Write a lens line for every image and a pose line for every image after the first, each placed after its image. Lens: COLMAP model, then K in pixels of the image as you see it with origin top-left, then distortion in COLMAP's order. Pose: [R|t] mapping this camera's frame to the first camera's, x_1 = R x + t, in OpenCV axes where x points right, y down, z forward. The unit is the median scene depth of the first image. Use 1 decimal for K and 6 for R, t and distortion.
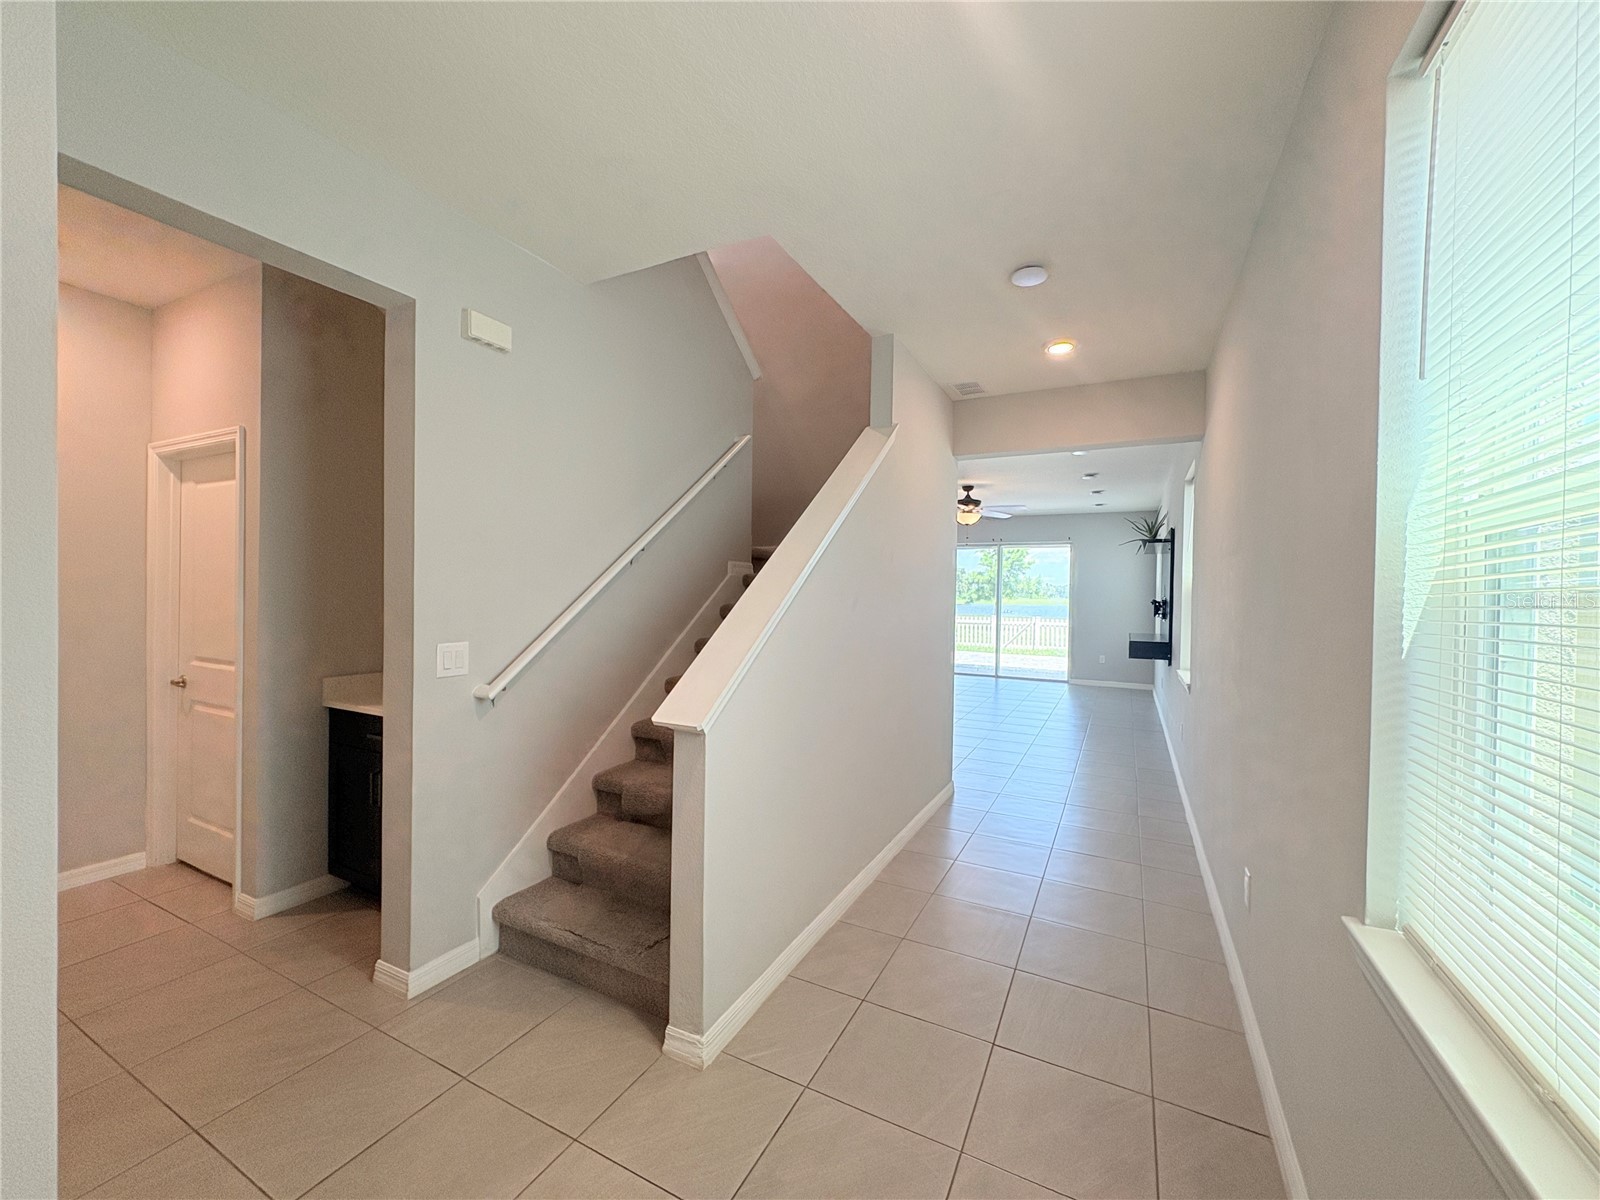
lens RADIAL K [[639.1, 0, 794.7], [0, 639.1, 588.7], [0, 0, 1]] dist [0.000564, 0.000922]
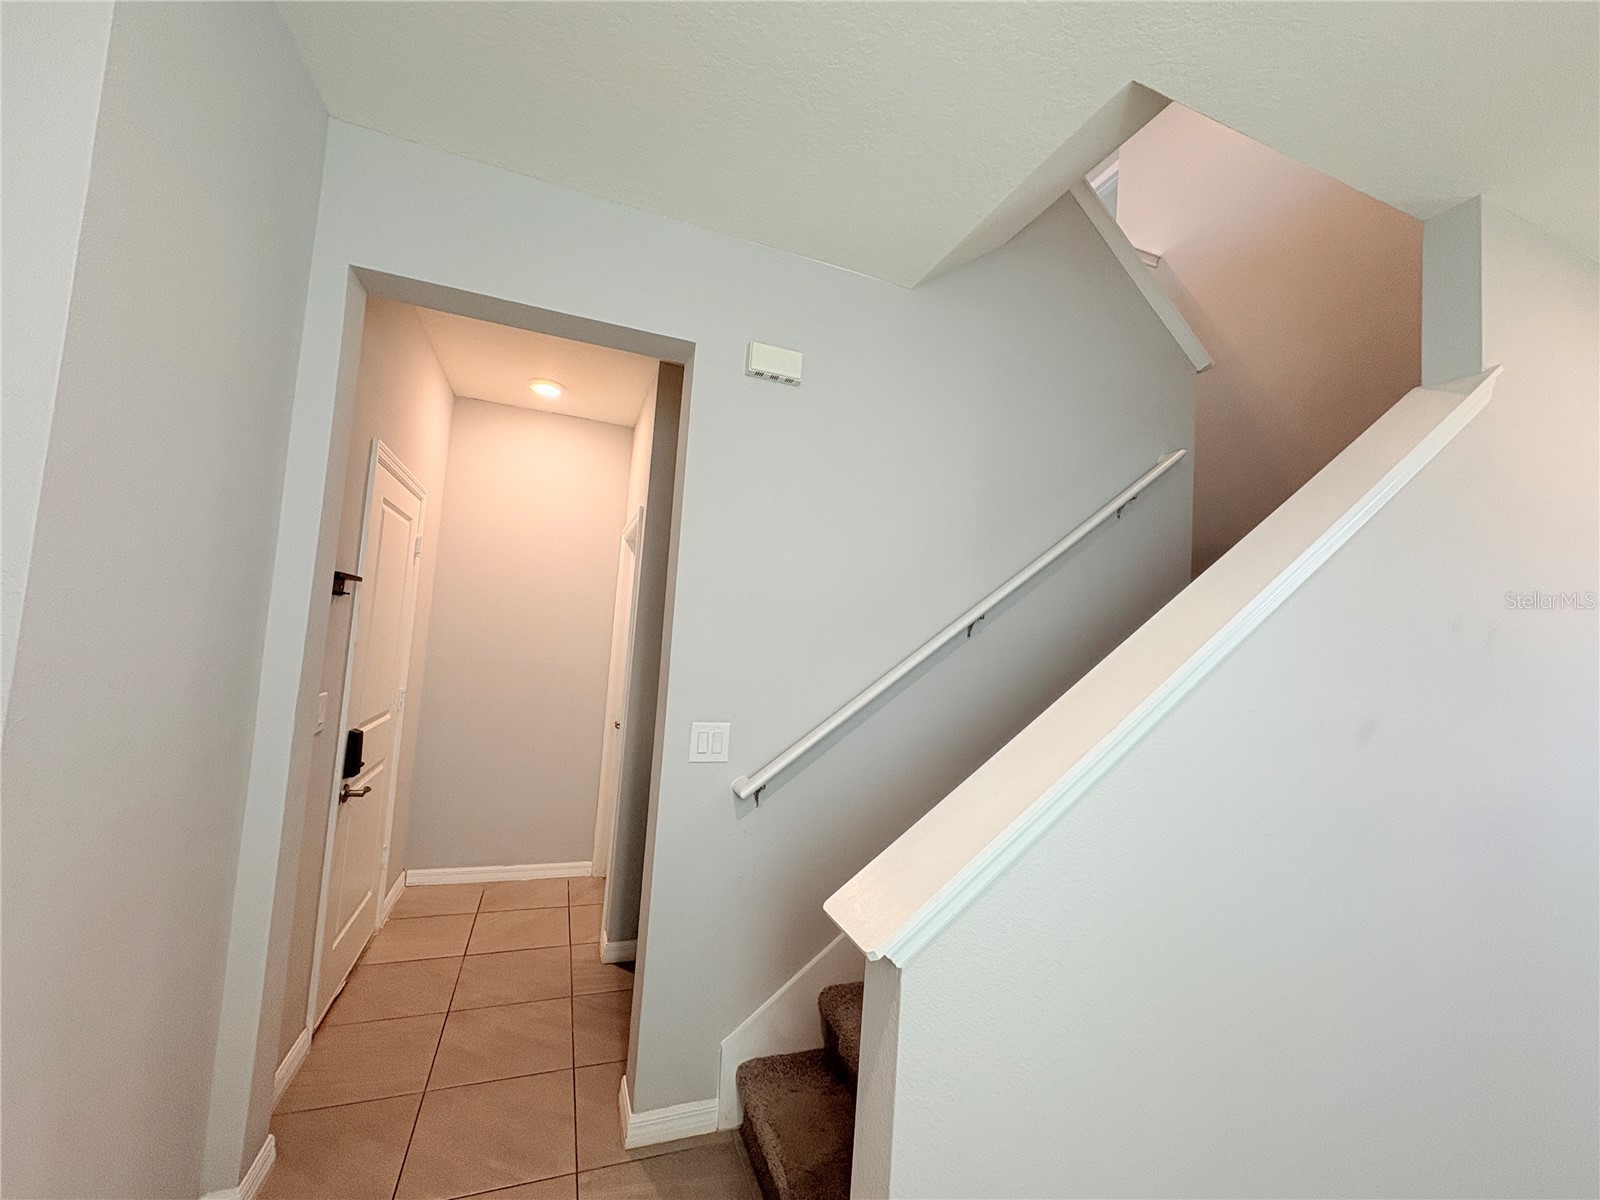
lens RADIAL K [[639.1, 0, 804.5], [0, 639.1, 594.8], [0, 0, 1]] dist [0.000564, 0.000922]
pose [[0.744351, -0.010526, -0.667706, 0.124050], [-0.058536, 0.994999, -0.080941, -0.022318], [0.665218, 0.099333, 0.740012, 0.415977]]
